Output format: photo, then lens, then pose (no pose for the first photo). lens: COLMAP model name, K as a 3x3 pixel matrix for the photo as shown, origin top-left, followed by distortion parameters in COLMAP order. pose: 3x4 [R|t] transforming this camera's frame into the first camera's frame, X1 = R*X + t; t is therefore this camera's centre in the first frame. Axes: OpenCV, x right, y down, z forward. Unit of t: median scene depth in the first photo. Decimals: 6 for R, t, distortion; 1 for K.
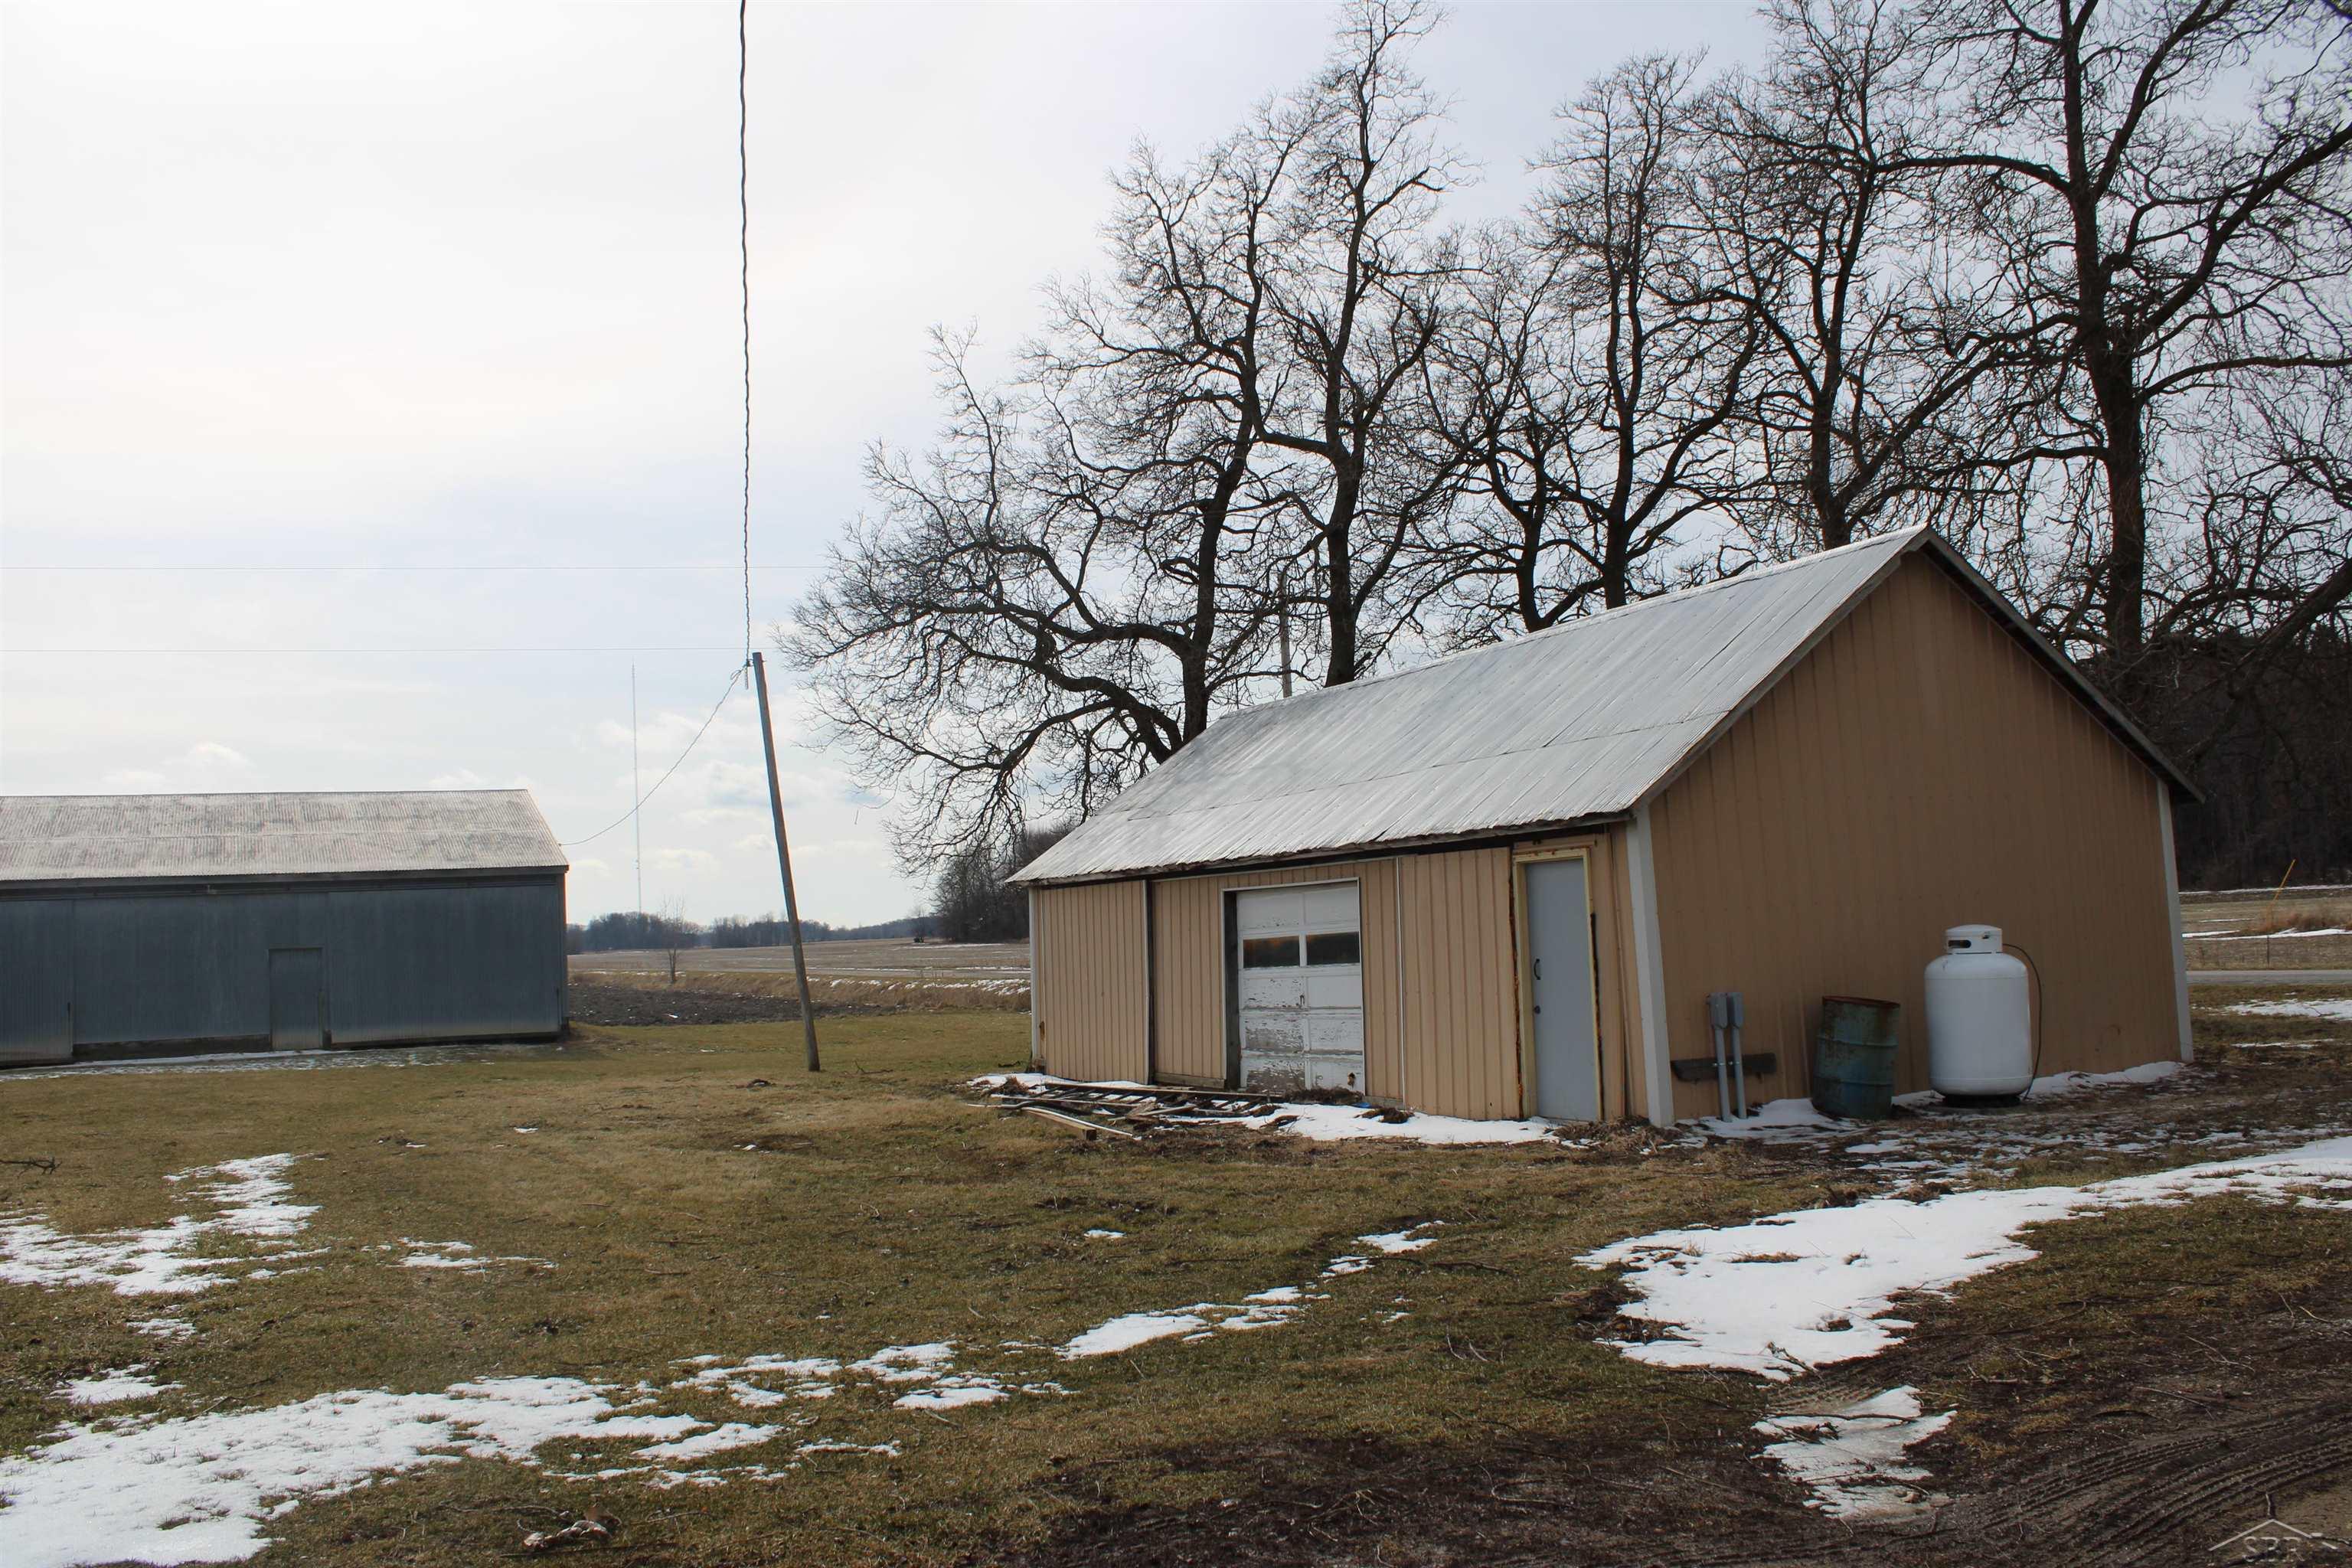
lens RADIAL K [[2352.7, 0, 1176.0], [0, 2352.7, 784.0], [0, 0, 1]] dist [-0.000557, -0.001681]
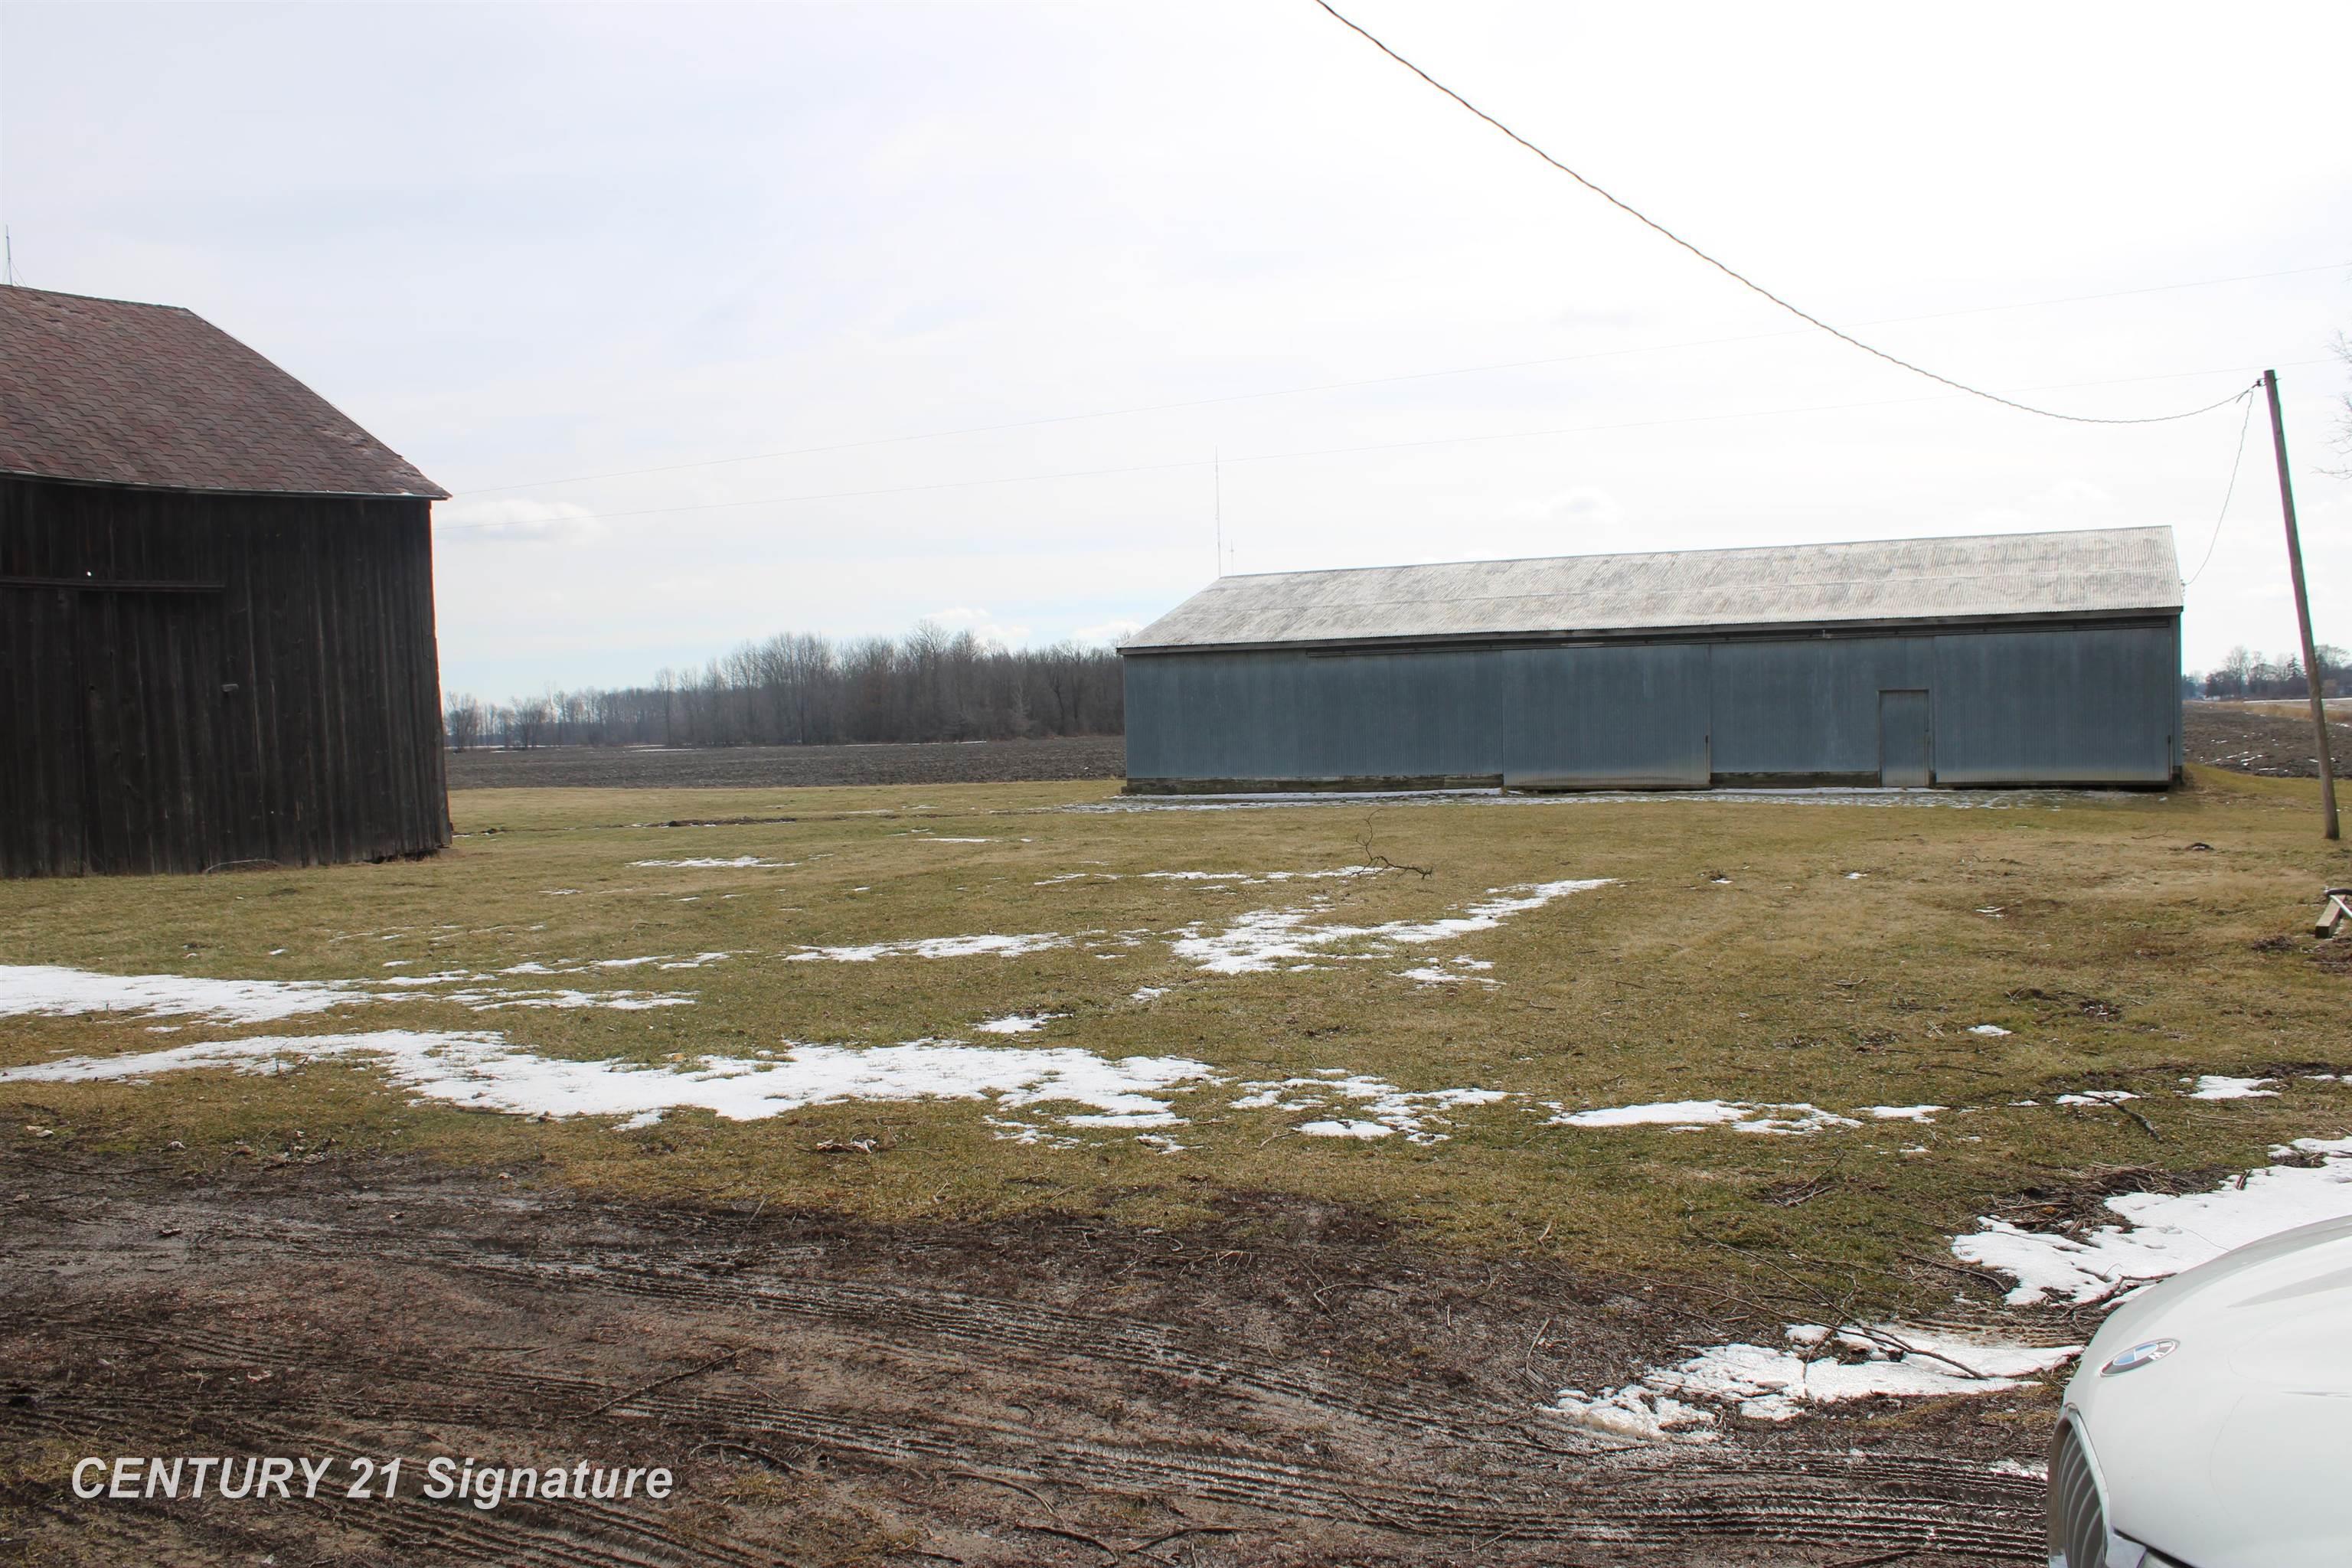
lens RADIAL K [[2352.7, 0, 1176.0], [0, 2352.7, 784.0], [0, 0, 1]] dist [-0.000557, -0.001681]
pose [[0.656148, 0.045147, -0.753280, 0.196732], [0.042244, 0.994446, 0.096397, -0.002596], [0.753449, -0.095072, 0.650597, 0.075713]]
